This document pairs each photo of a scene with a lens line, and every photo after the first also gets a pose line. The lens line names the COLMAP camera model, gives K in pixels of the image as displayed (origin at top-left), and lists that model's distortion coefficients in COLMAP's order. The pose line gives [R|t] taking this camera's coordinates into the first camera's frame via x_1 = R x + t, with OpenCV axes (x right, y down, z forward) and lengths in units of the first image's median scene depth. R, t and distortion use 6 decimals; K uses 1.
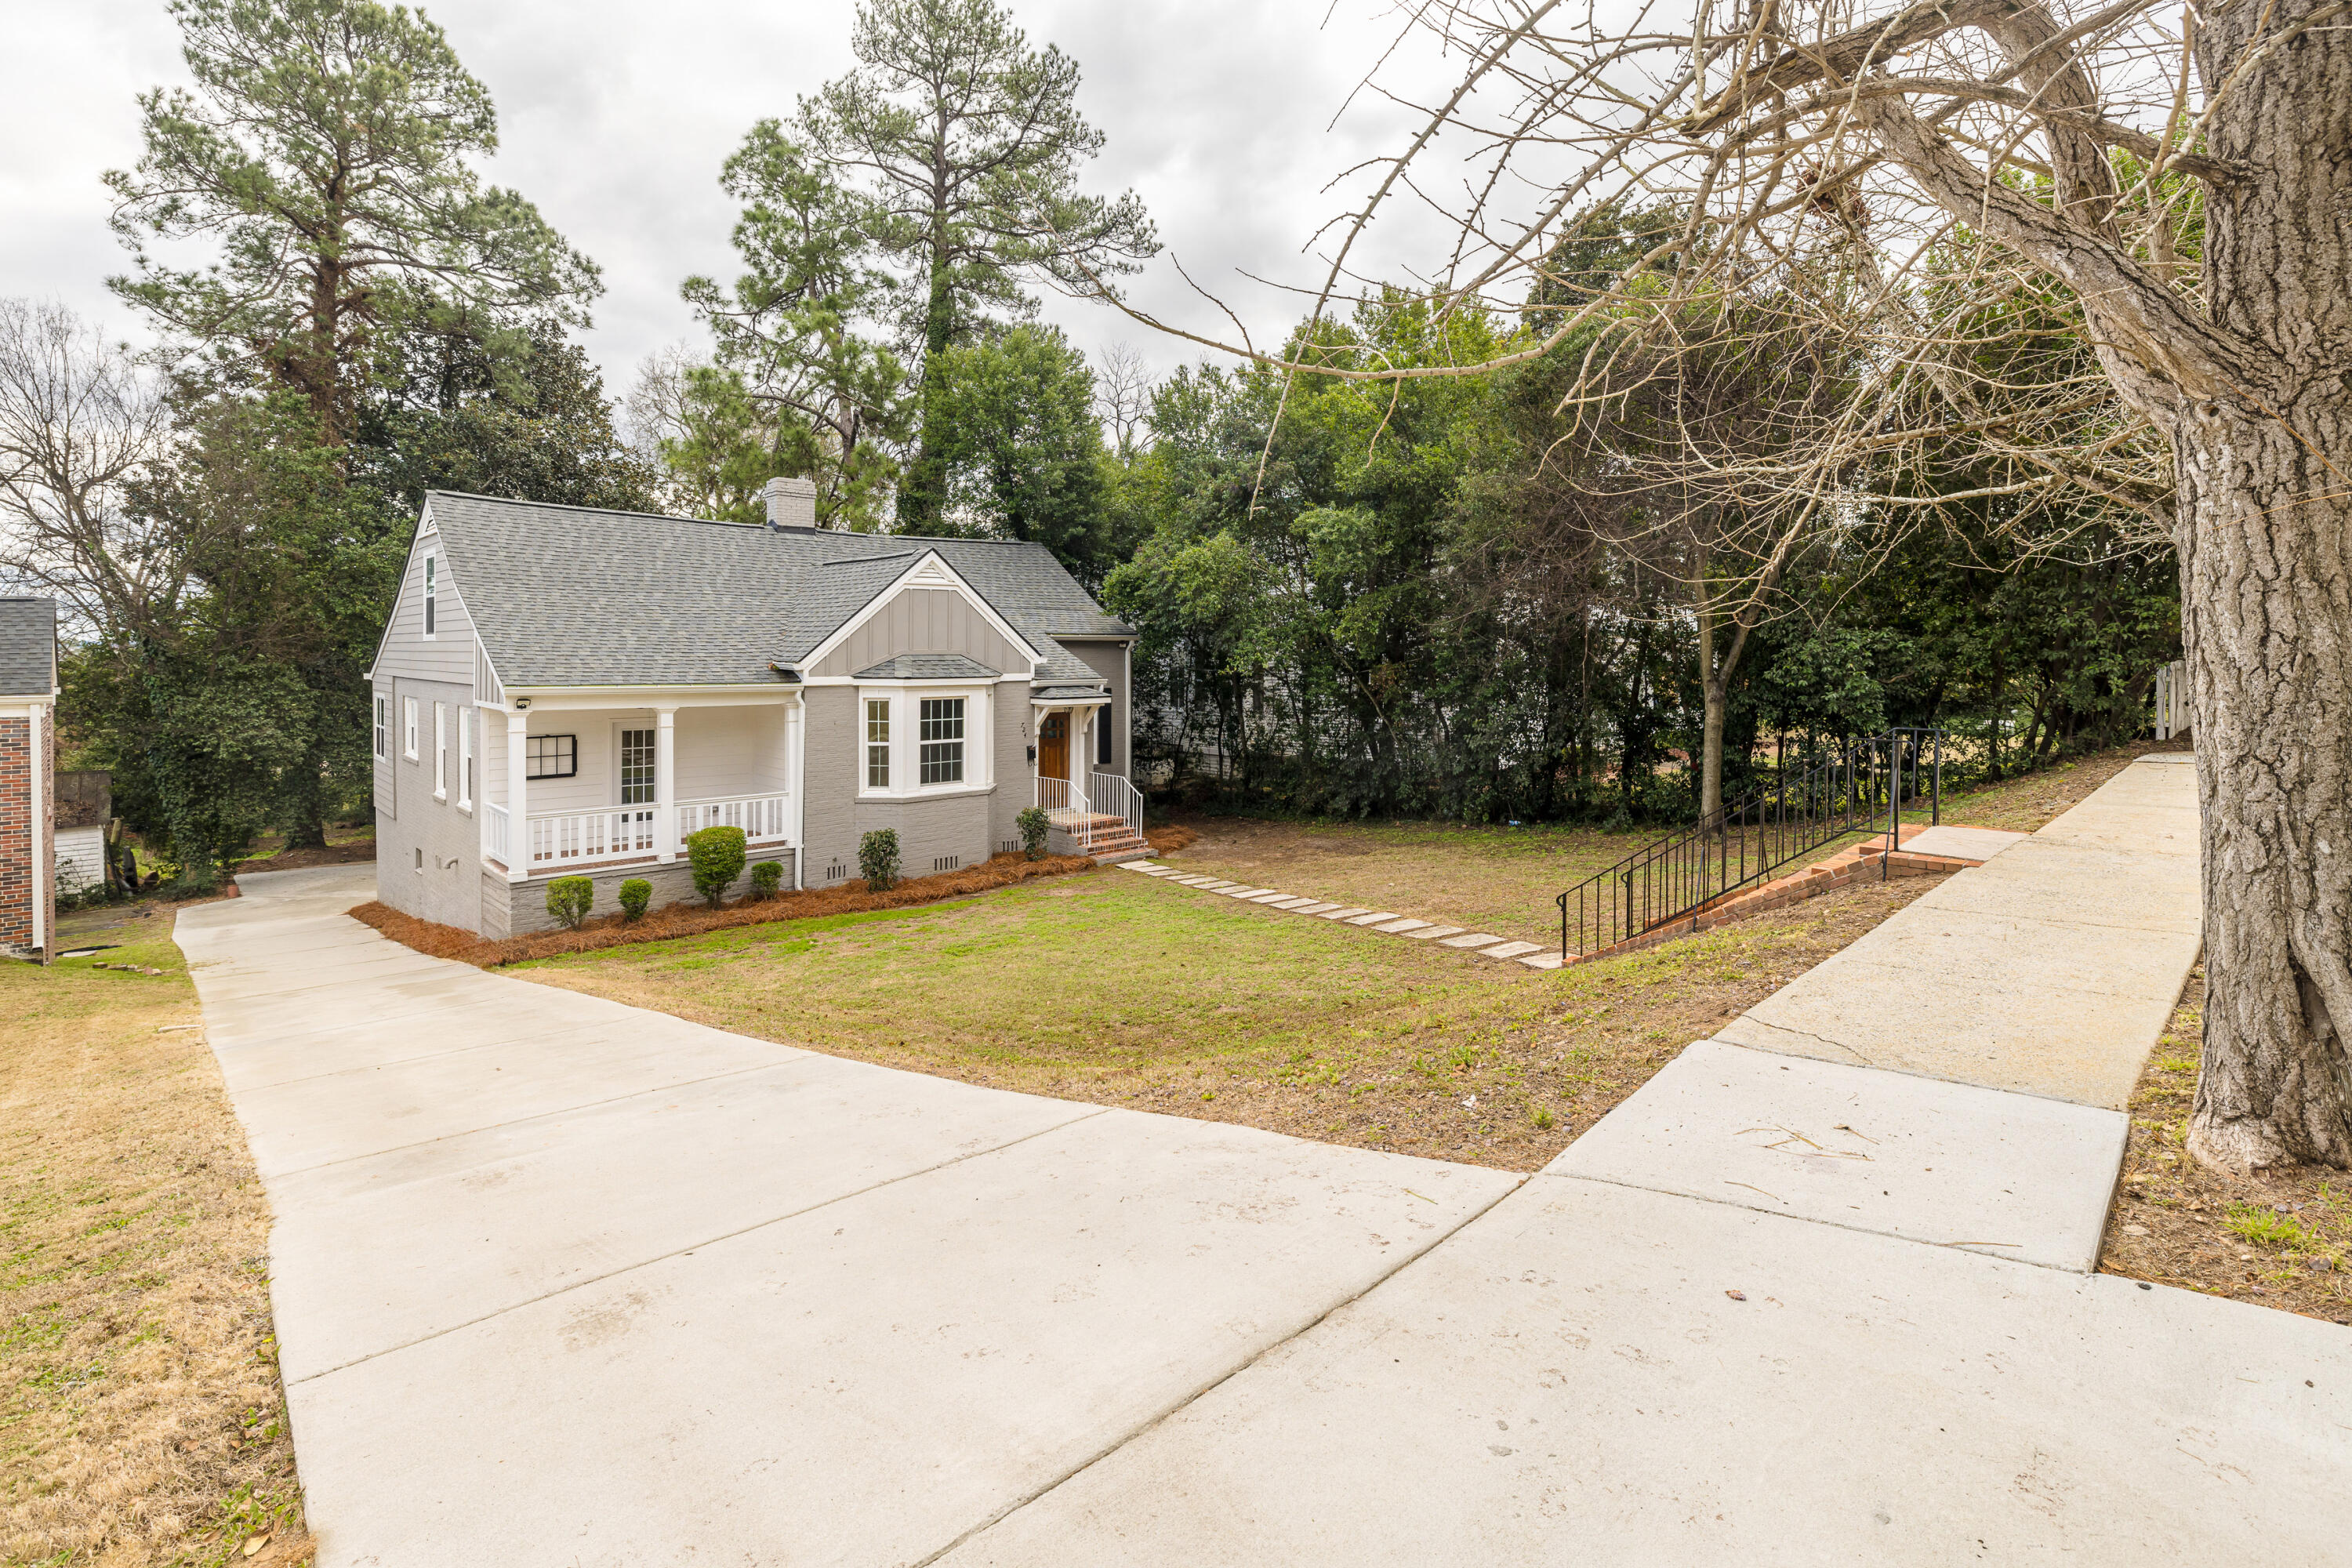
lens RADIAL K [[1108.2, 0, 1190.9], [0, 1108.2, 683.8], [0, 0, 1]] dist [0.002189, 0.001481]
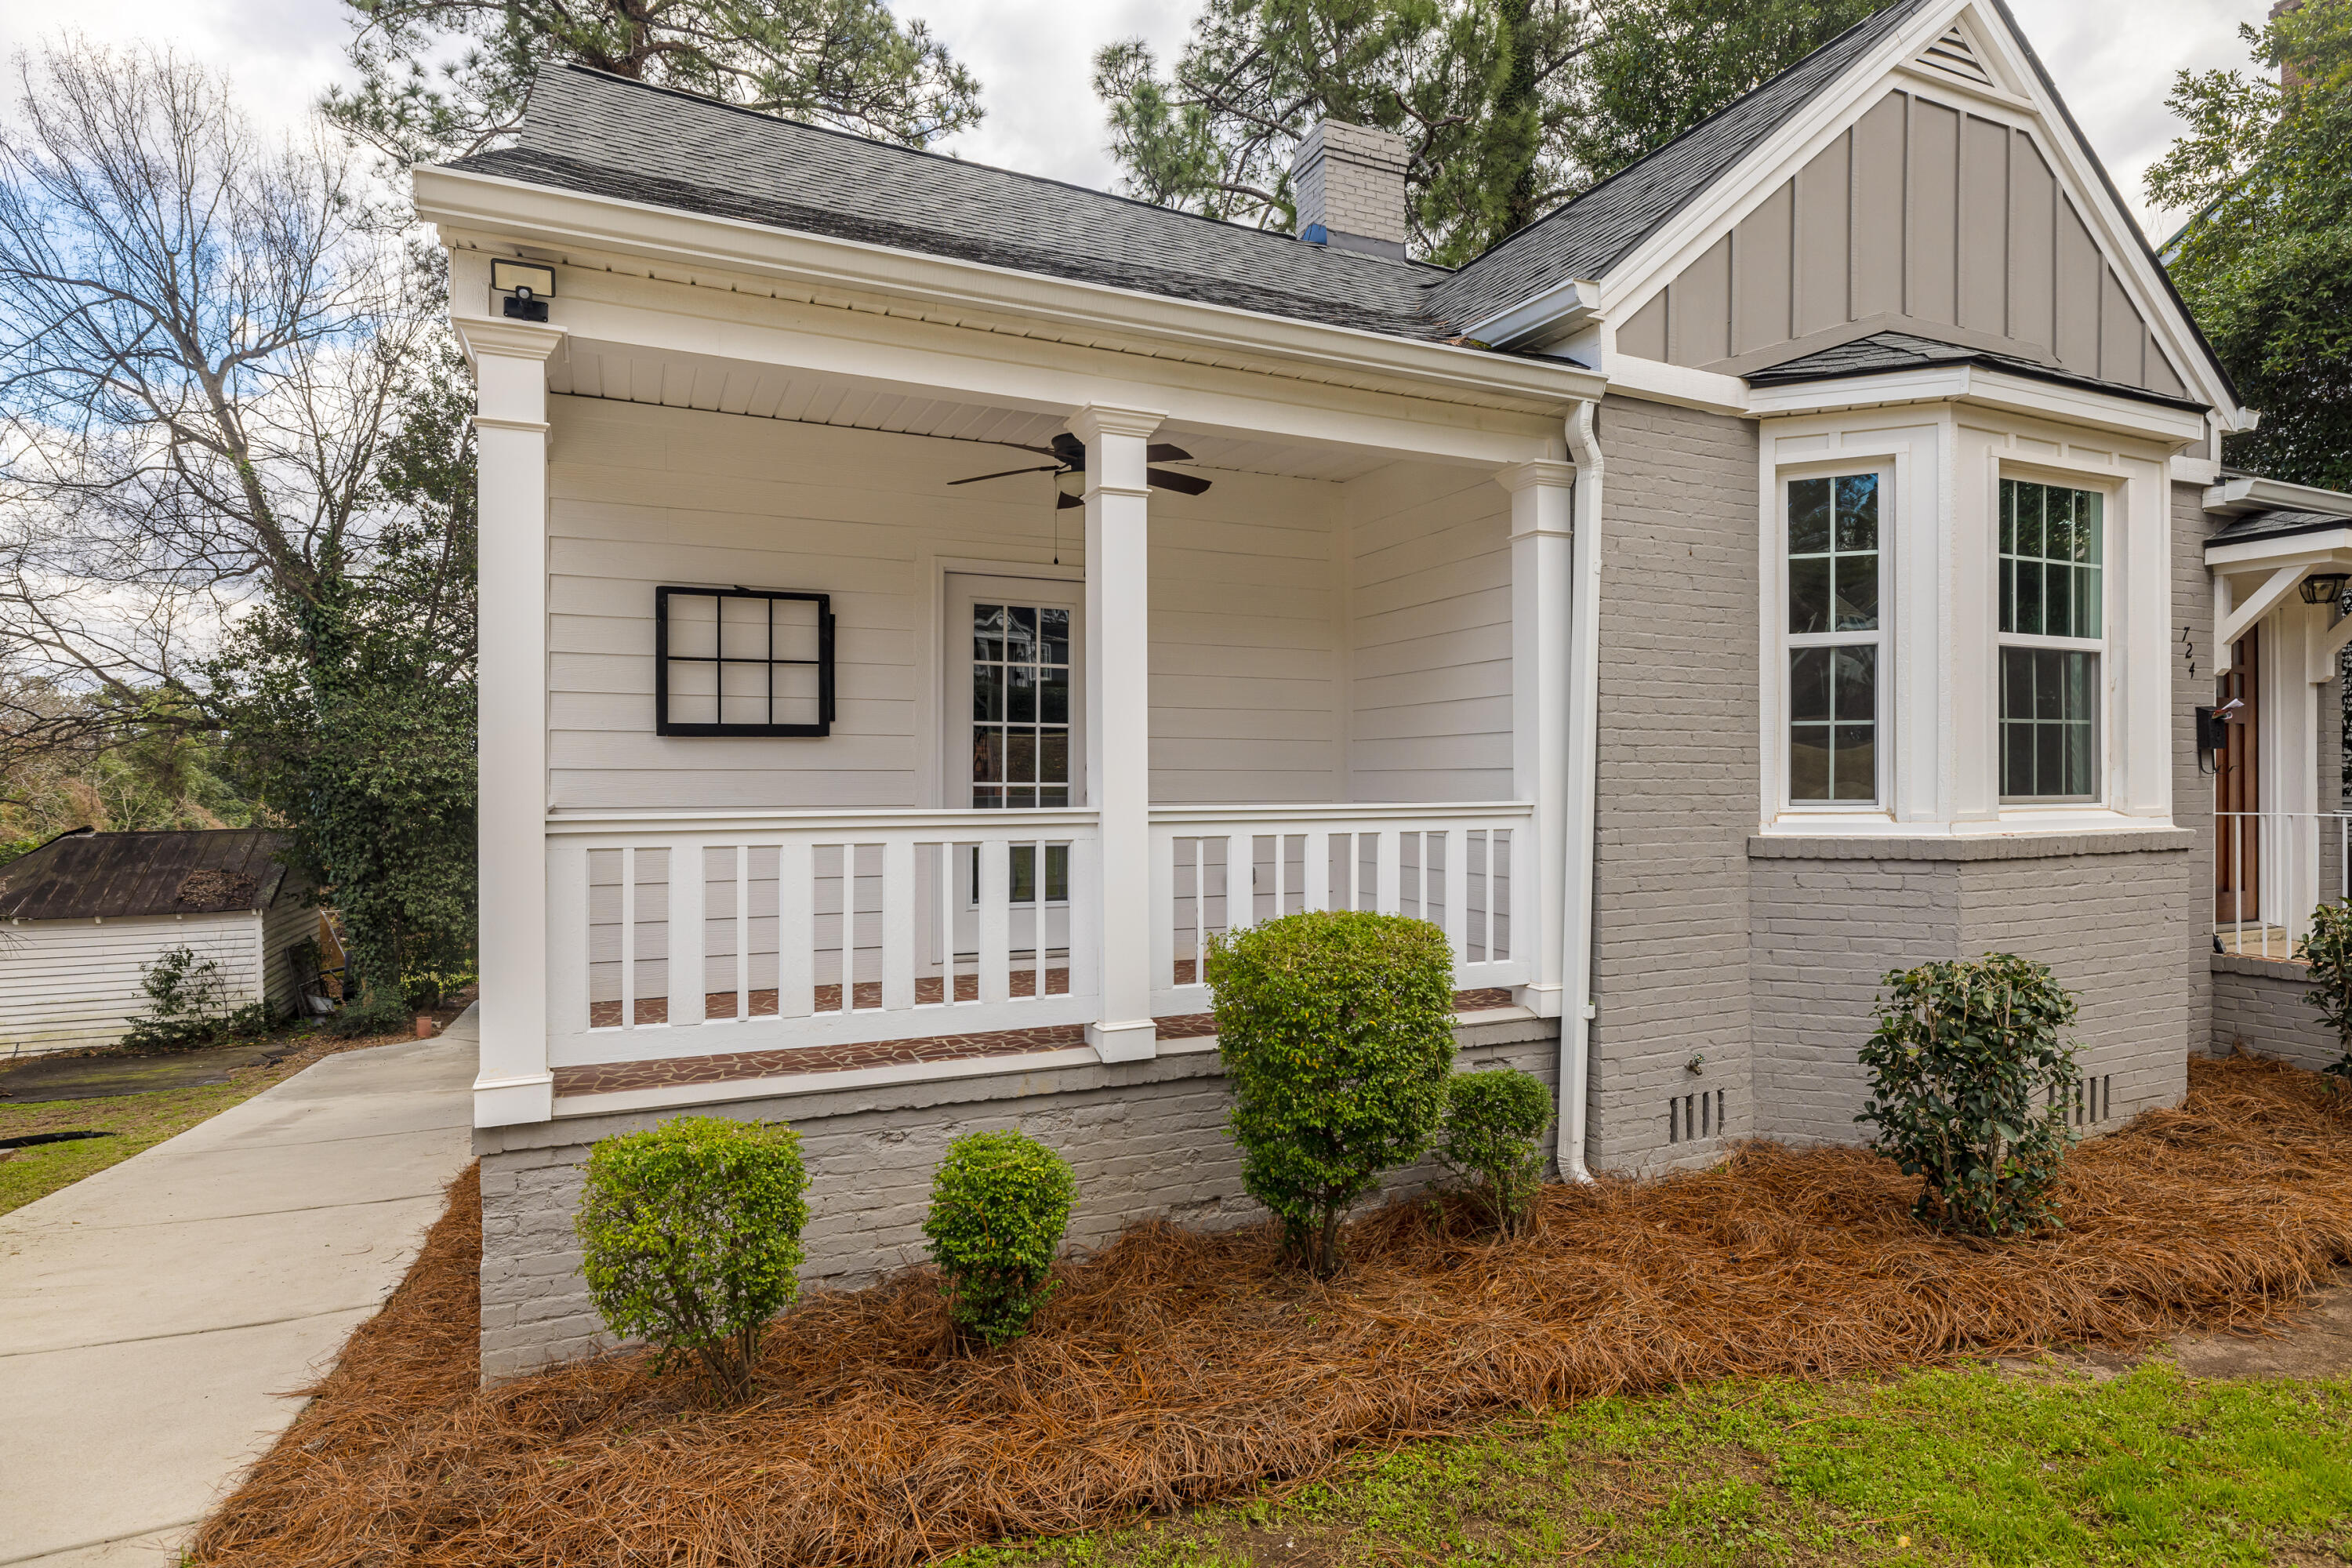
lens RADIAL K [[1352.4, 0, 1176.1], [0, 1352.4, 790.9], [0, 0, 1]] dist [-0.002843, -0.000405]
pose [[0.936822, -0.004685, -0.349776, -0.339982], [0.001319, 0.999950, -0.009862, 0.100762], [0.349805, 0.008778, 0.936781, 0.690168]]
